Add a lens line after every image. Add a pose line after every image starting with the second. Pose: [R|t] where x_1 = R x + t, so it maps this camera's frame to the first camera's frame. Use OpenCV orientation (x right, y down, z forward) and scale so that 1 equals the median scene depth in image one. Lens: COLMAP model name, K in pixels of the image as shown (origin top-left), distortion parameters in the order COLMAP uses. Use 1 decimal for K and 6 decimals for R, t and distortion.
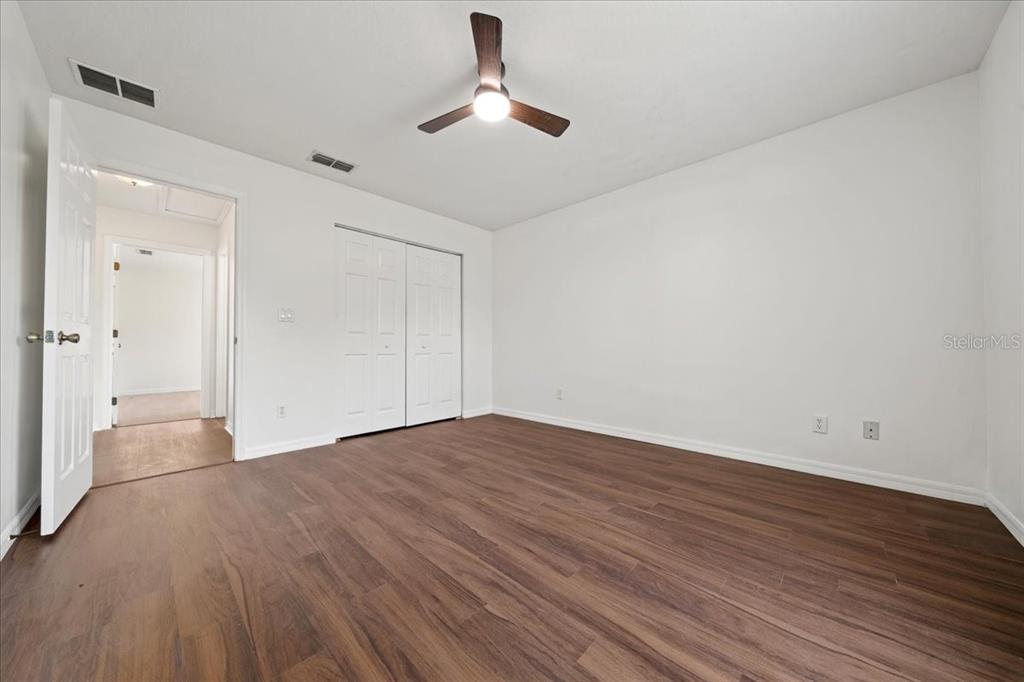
lens RADIAL K [[351.0, 0, 509.8], [0, 351.0, 343.3], [0, 0, 1]] dist [-0.008302, 0.000114]
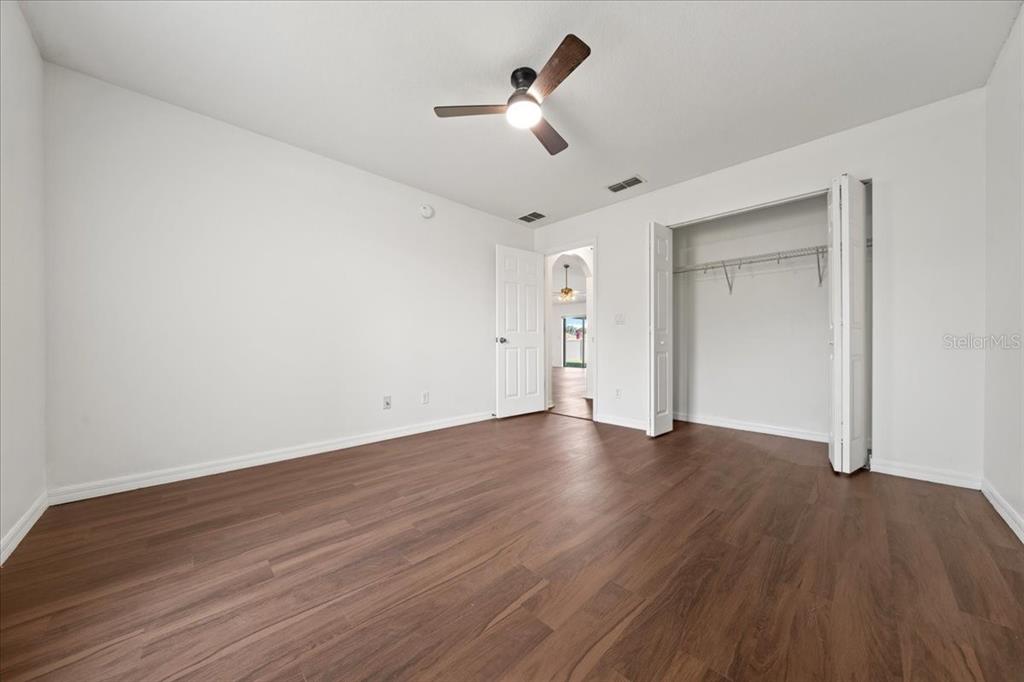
lens RADIAL K [[351.0, 0, 509.8], [0, 351.0, 343.3], [0, 0, 1]] dist [-0.008302, 0.000114]
pose [[-0.042907, -0.000606, -0.999079, 1.321870], [0.010900, 0.999940, -0.001075, 0.013853], [0.999020, -0.010936, -0.042898, 1.310951]]
